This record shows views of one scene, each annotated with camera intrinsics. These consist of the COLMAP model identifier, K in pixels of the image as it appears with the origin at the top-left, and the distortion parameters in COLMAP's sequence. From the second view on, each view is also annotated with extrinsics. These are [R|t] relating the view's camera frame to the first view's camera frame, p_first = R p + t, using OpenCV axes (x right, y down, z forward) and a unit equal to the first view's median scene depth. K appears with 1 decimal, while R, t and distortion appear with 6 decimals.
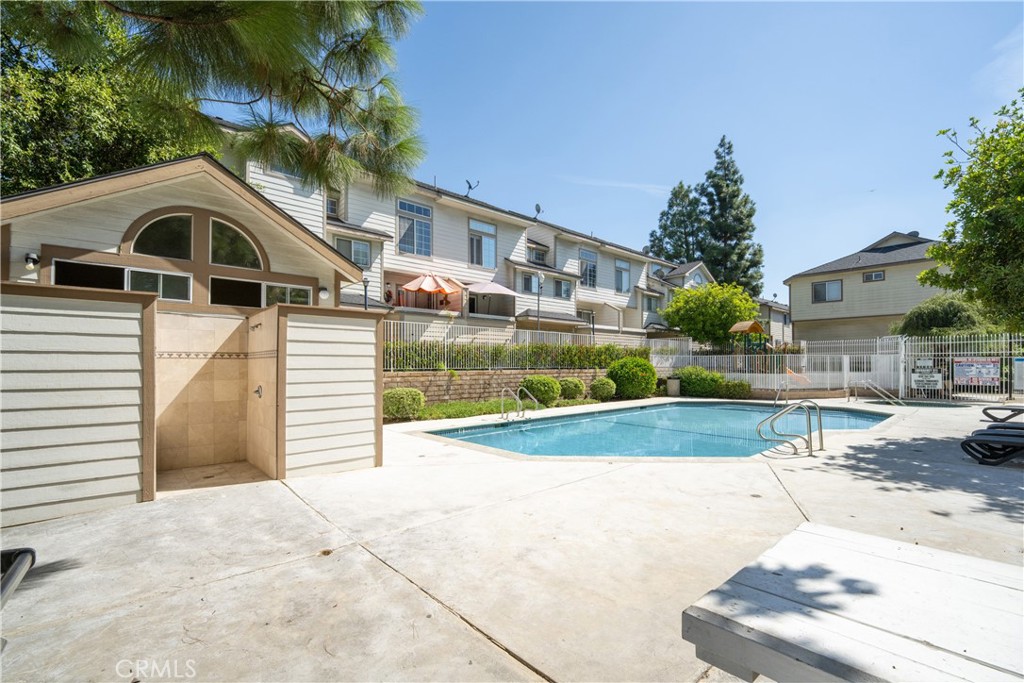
lens RADIAL K [[419.4, 0, 529.4], [0, 419.4, 365.7], [0, 0, 1]] dist [-0.042160, -0.001191]
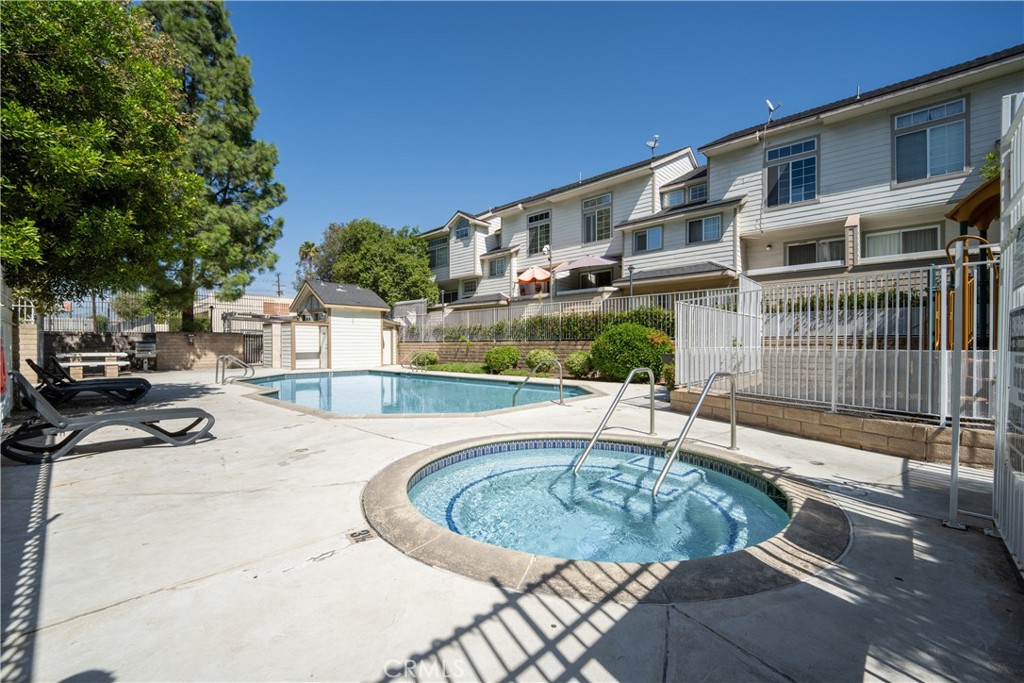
lens RADIAL K [[419.4, 0, 512.9], [0, 419.4, 346.1], [0, 0, 1]] dist [-0.042160, -0.001191]
pose [[0.072671, 0.003901, -0.997348, 0.828190], [0.001547, 0.999991, 0.004025, 0.012788], [0.997355, -0.001836, 0.072665, 0.678445]]
